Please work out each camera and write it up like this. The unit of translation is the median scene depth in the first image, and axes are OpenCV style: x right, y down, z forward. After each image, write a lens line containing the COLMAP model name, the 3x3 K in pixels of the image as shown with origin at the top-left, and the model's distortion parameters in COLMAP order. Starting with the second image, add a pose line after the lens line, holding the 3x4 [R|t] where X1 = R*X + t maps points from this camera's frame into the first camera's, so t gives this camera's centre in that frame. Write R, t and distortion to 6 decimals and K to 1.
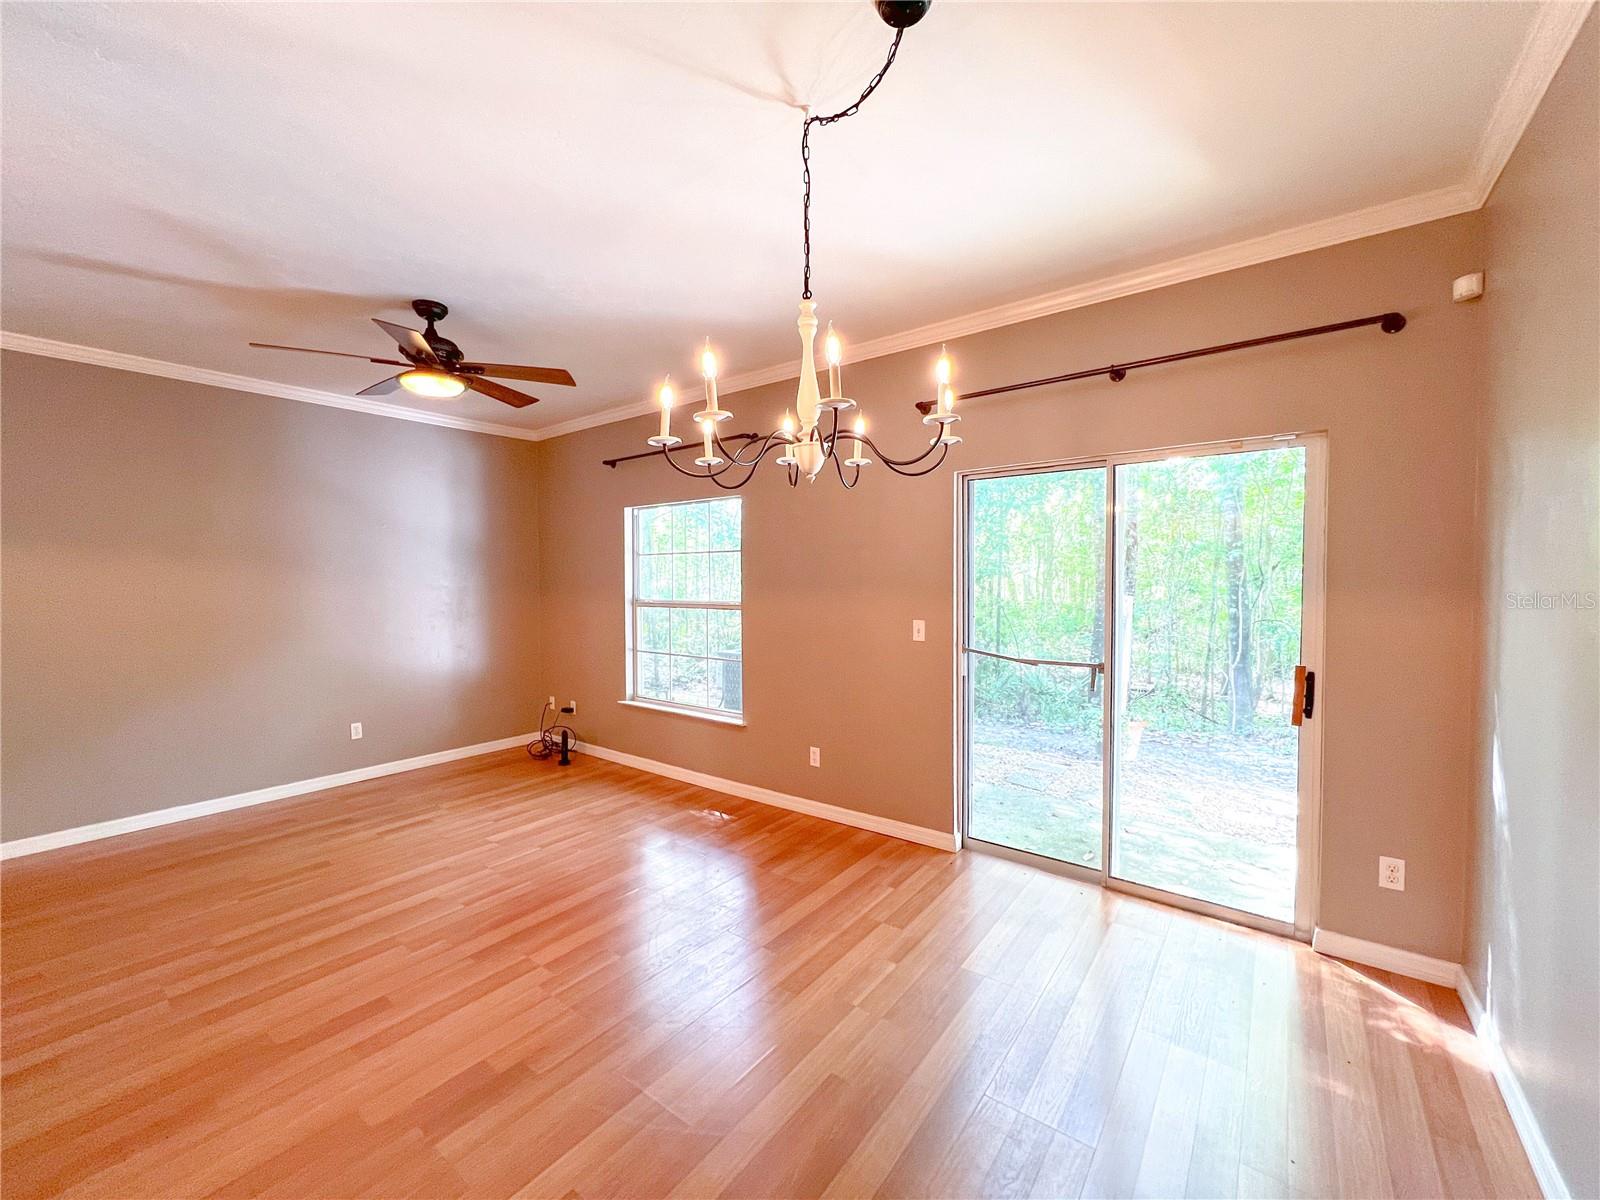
lens RADIAL K [[634.9, 0, 796.2], [0, 634.9, 597.0], [0, 0, 1]] dist [-0.000029, 0.000081]
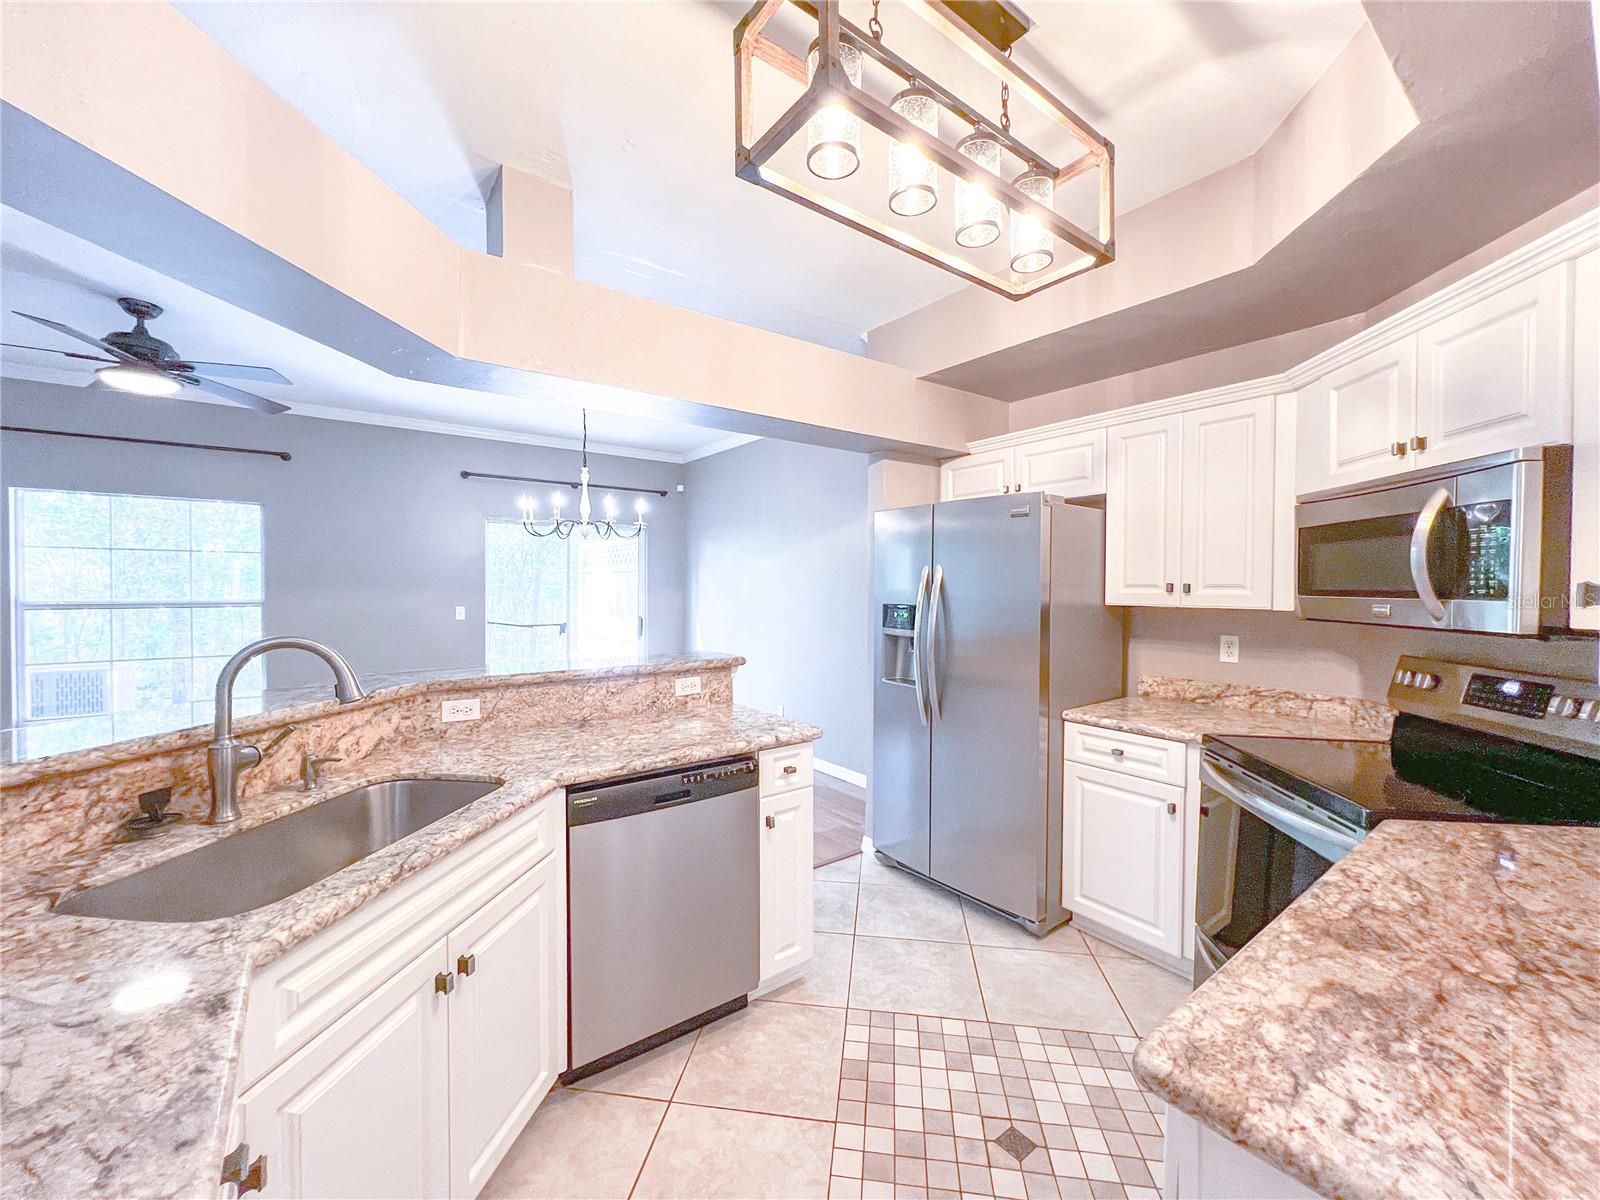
lens RADIAL K [[634.9, 0, 796.2], [0, 634.9, 597.0], [0, 0, 1]] dist [-0.000029, 0.000081]
pose [[0.275025, -0.012744, 0.961353, -1.196499], [0.018800, 0.999792, 0.007875, 0.017724], [-0.961253, 0.015907, 0.275208, -0.259414]]
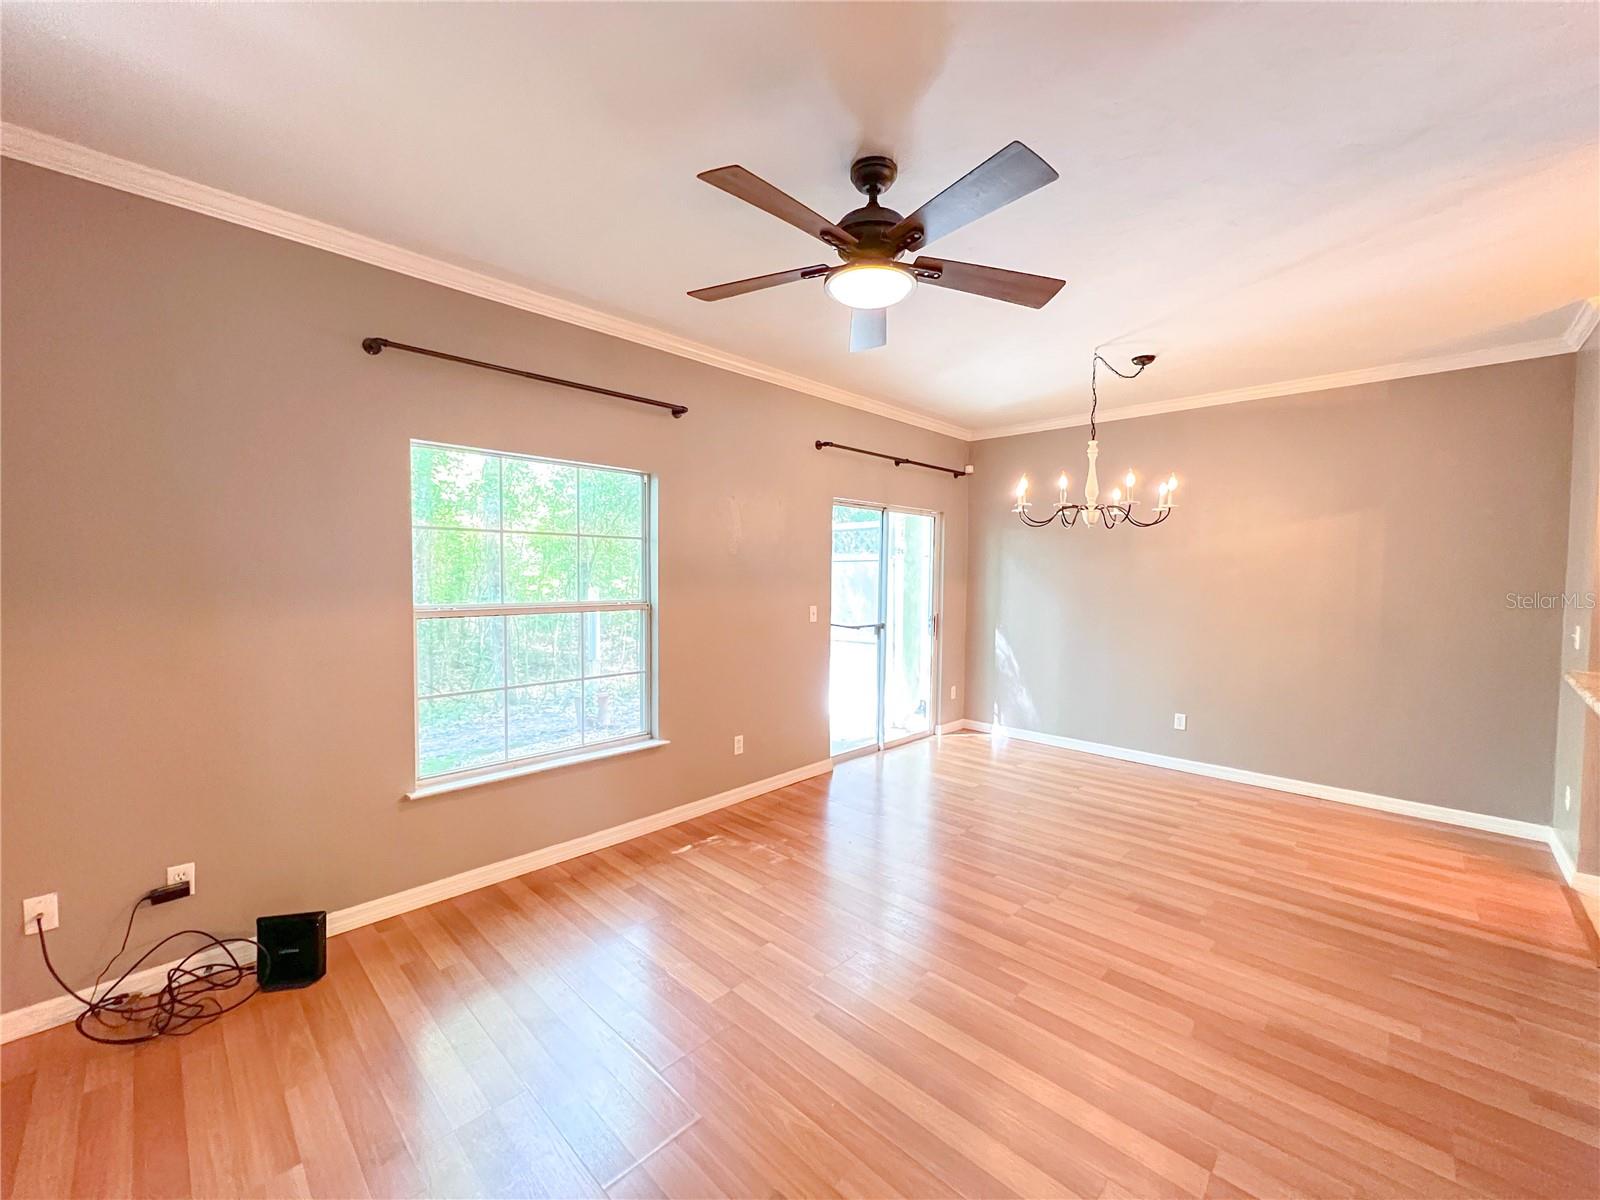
lens RADIAL K [[641.3, 0, 795.3], [0, 641.3, 597.0], [0, 0, 1]] dist [-0.000002, 0.000076]
pose [[0.124552, -0.033359, 0.991652, -1.216473], [0.016230, 0.999369, 0.031580, -0.025534], [-0.992080, 0.012161, 0.125015, 0.954580]]
